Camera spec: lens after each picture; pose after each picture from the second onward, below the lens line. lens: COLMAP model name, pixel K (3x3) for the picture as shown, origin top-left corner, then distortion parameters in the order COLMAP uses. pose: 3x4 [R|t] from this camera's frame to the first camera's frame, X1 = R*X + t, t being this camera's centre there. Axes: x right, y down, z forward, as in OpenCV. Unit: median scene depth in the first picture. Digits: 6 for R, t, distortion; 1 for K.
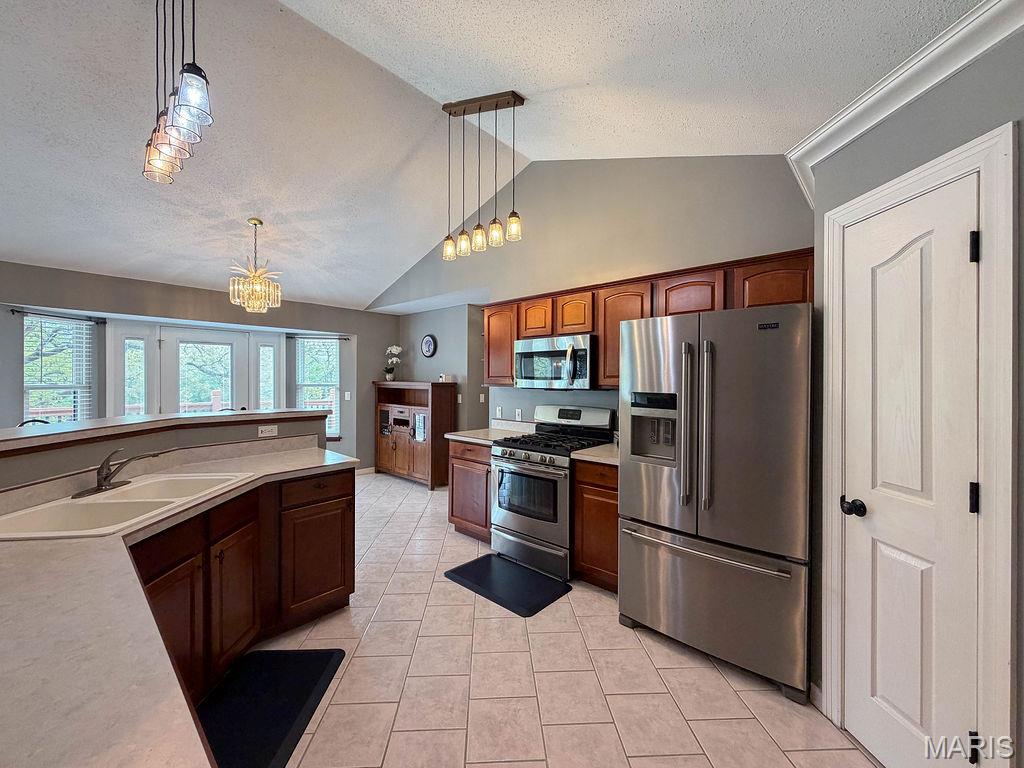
lens RADIAL K [[412.5, 0, 509.3], [0, 412.5, 379.7], [0, 0, 1]] dist [0.000325, 0.000073]
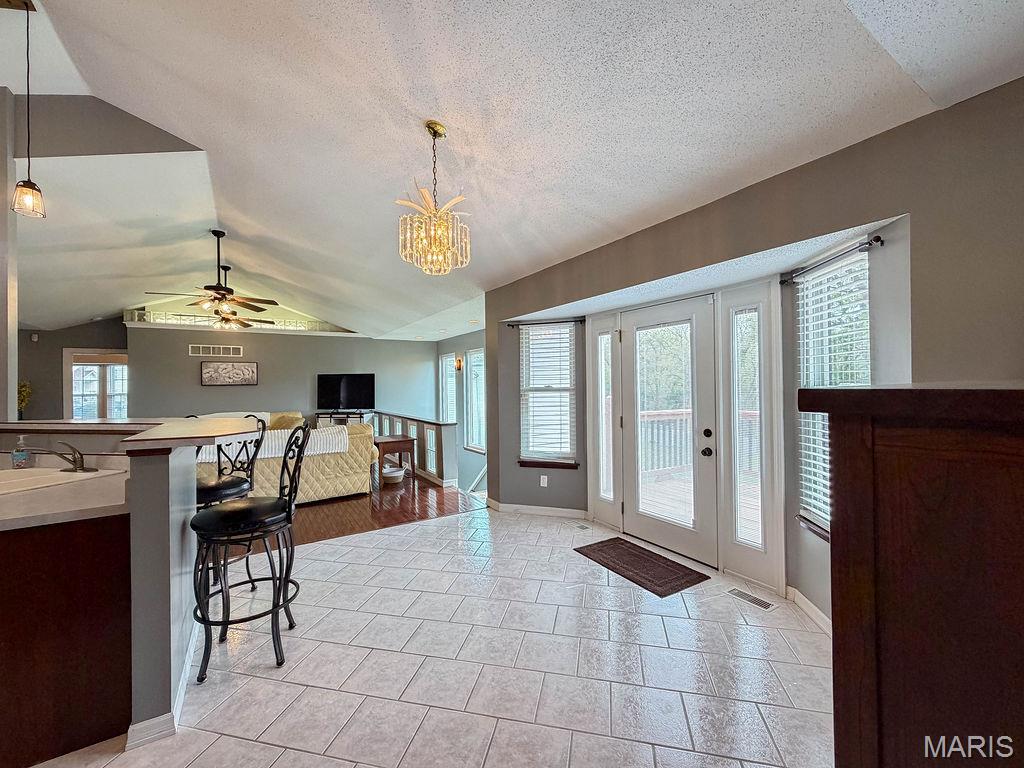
lens RADIAL K [[416.7, 0, 512.0], [0, 416.7, 384.0], [0, 0, 1]] dist [0.000764, 0.000145]
pose [[-0.271969, -0.000153, -0.962306, -0.035019], [0.012527, 0.999915, -0.003699, 0.006035], [0.962225, -0.013060, -0.271944, 1.154982]]
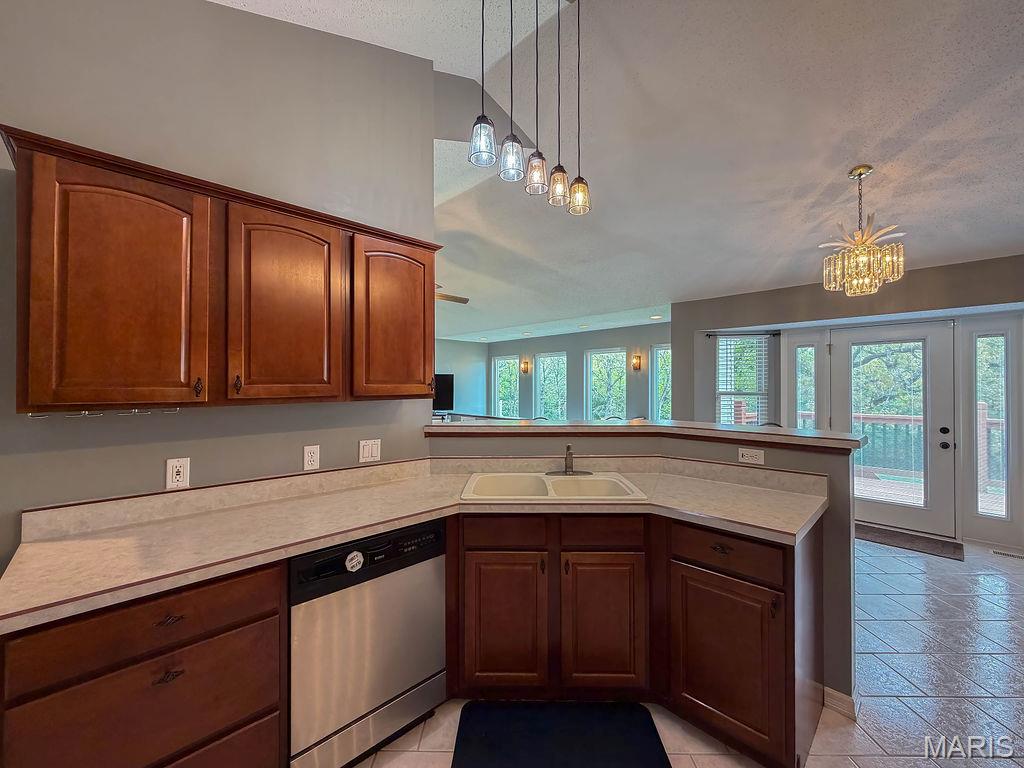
lens RADIAL K [[407.0, 0, 511.2], [0, 407.0, 383.6], [0, 0, 1]] dist [-0.001546, -0.000254]
pose [[-0.061734, -0.006159, -0.998074, 0.120241], [-0.002454, 0.999979, -0.006019, -0.001780], [0.998090, 0.002078, -0.061748, 0.391522]]
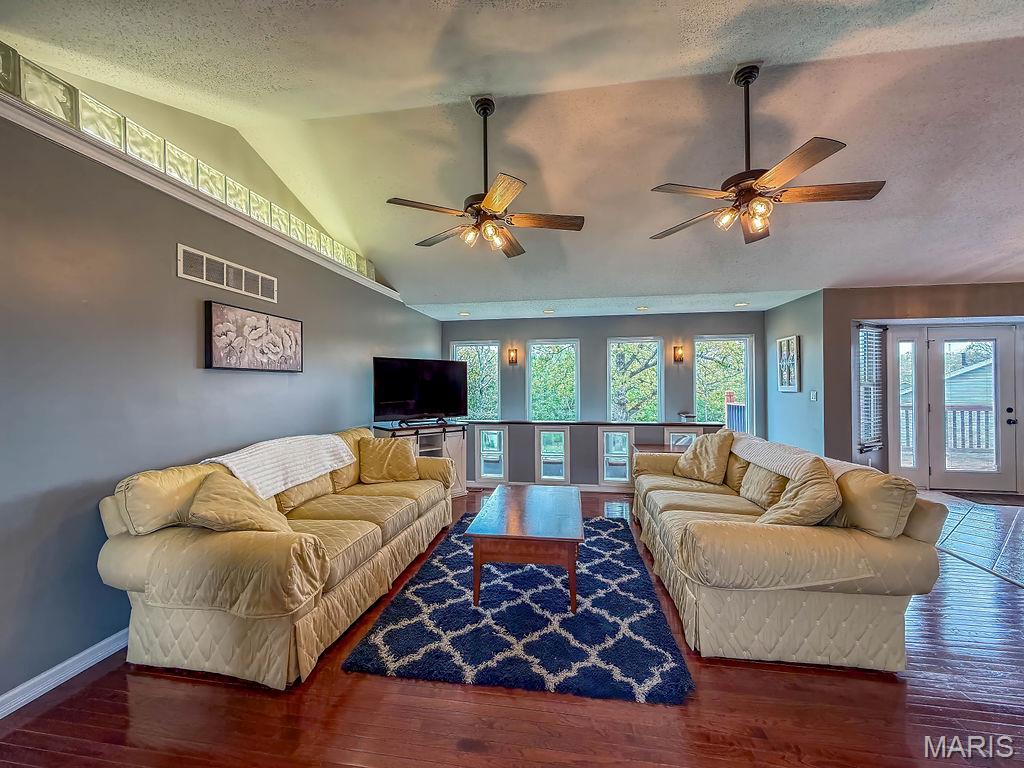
lens RADIAL K [[410.6, 0, 512.0], [0, 410.6, 384.0], [0, 0, 1]] dist [0.000589, 0.000183]
pose [[0.546751, -0.000528, -0.837295, -0.622756], [0.003741, 0.999991, 0.001813, 0.011068], [0.837287, -0.004124, 0.546749, -0.540193]]
